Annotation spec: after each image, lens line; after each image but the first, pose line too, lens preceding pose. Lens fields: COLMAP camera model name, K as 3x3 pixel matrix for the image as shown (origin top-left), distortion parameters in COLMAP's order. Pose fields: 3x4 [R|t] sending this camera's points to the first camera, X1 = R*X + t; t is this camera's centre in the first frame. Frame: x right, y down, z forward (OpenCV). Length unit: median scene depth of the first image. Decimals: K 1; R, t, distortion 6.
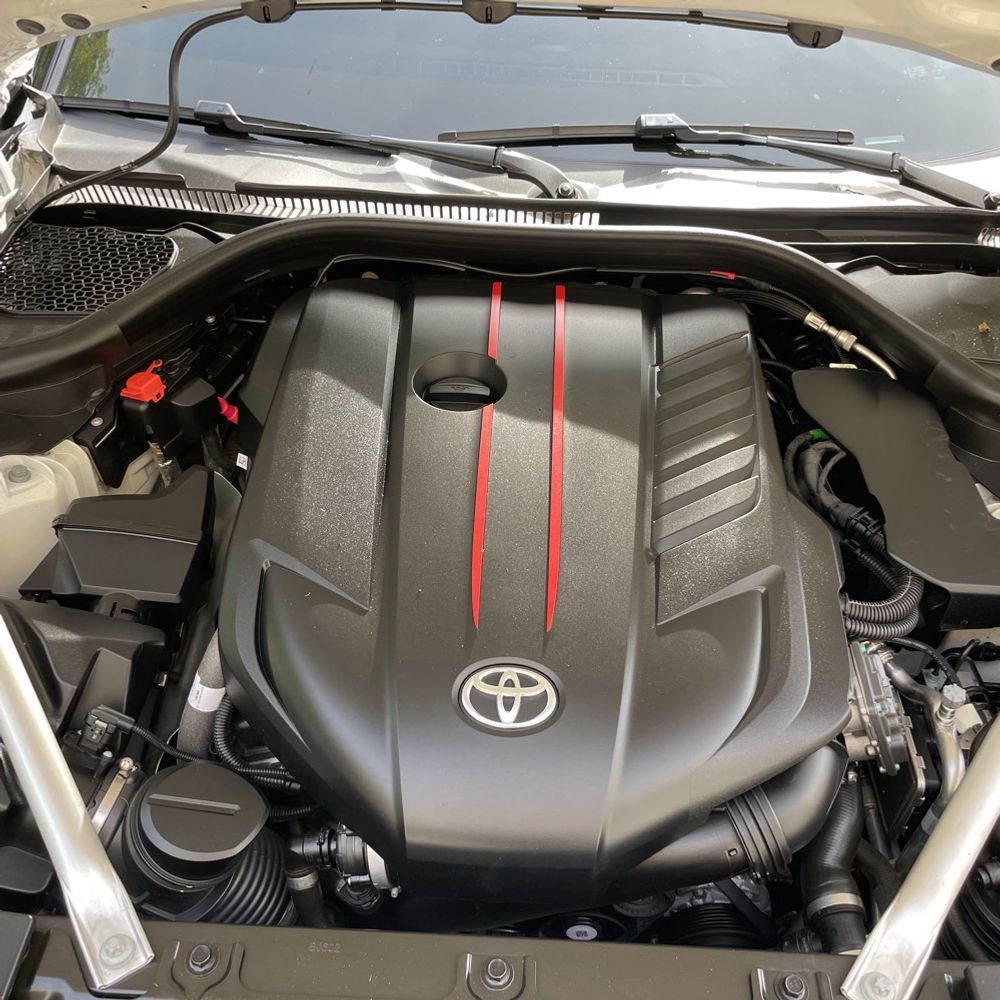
lens RADIAL K [[1015.3, 0, 503.4], [0, 1015.3, 490.5], [0, 0, 1]] dist [0.088259, -0.123022]
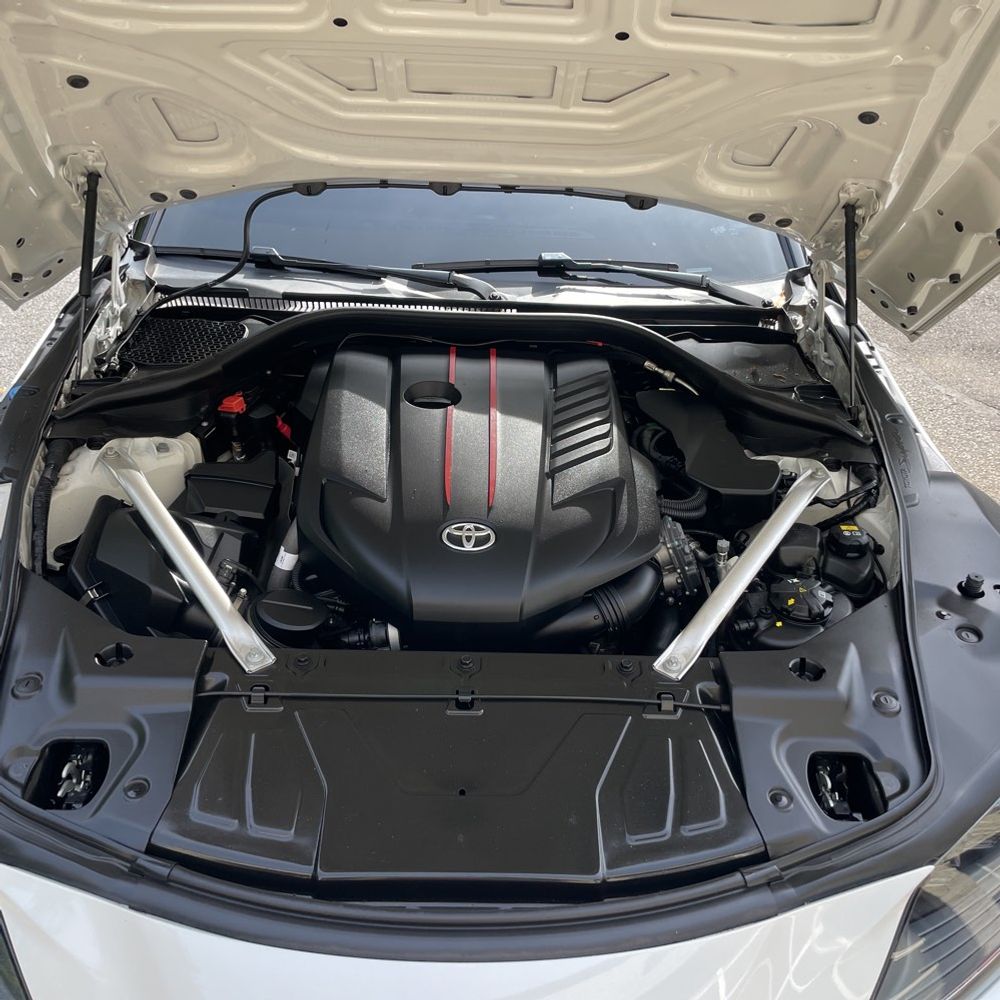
lens RADIAL K [[1015.3, 0, 503.4], [0, 1015.3, 490.5], [0, 0, 1]] dist [0.088259, -0.123022]
pose [[0.998041, -0.017526, 0.060058, -0.030232], [0.028285, 0.982652, -0.183291, 0.346360], [-0.055803, 0.184630, 0.981222, -0.578769]]
